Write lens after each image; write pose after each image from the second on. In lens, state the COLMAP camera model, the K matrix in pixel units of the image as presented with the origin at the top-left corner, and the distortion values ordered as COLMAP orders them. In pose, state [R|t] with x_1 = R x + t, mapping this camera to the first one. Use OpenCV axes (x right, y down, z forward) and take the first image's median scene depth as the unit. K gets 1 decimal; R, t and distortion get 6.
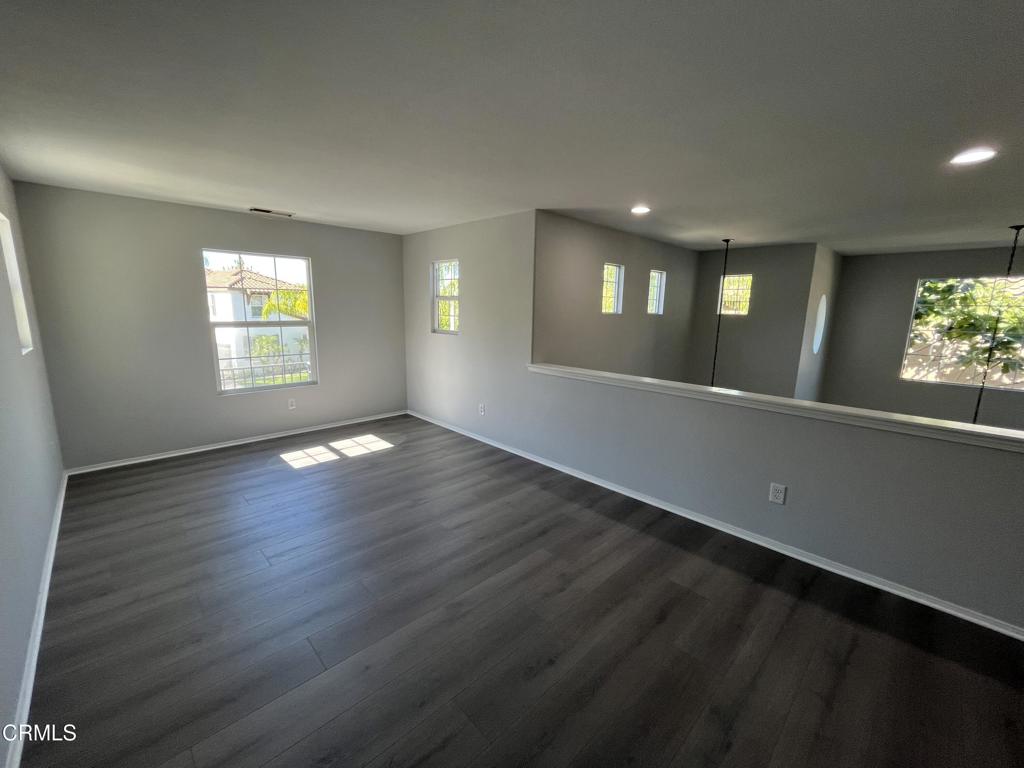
lens RADIAL K [[413.0, 0, 512.0], [0, 413.0, 384.0], [0, 0, 1]] dist [-0.001773, -0.000371]
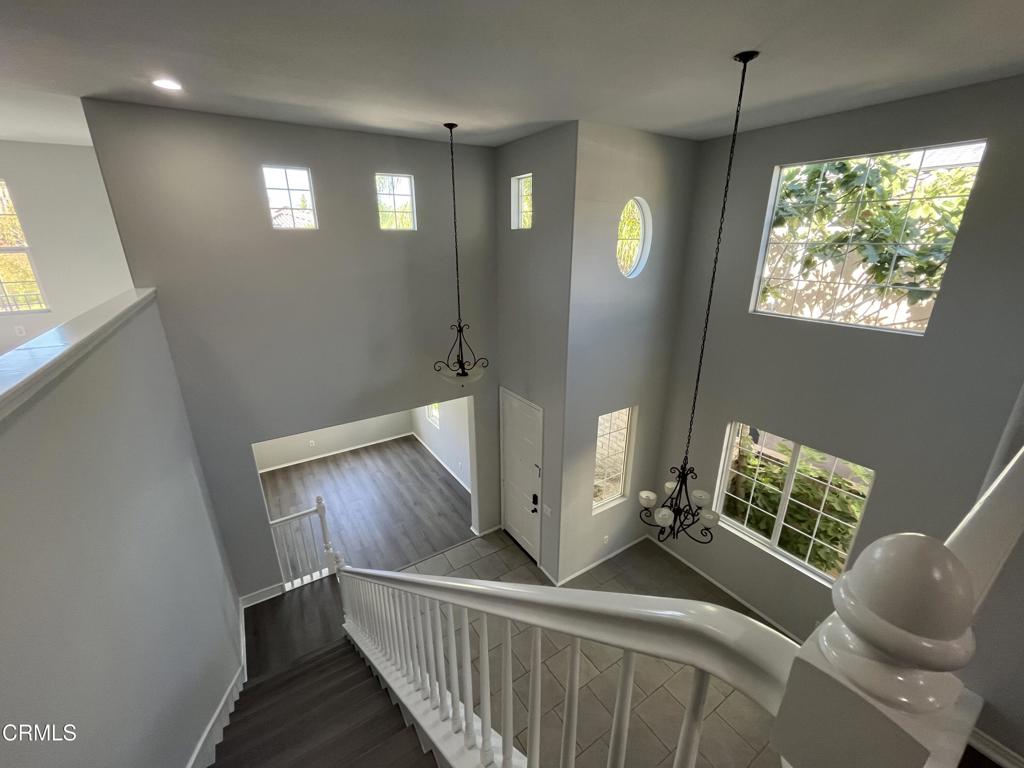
lens RADIAL K [[413.0, 0, 512.0], [0, 413.0, 384.0], [0, 0, 1]] dist [-0.001773, -0.000371]
pose [[0.976192, 0.050373, -0.210978, 0.837631], [-0.014934, 0.985960, 0.166311, -0.011390], [0.216393, -0.159201, 0.963239, 0.233009]]
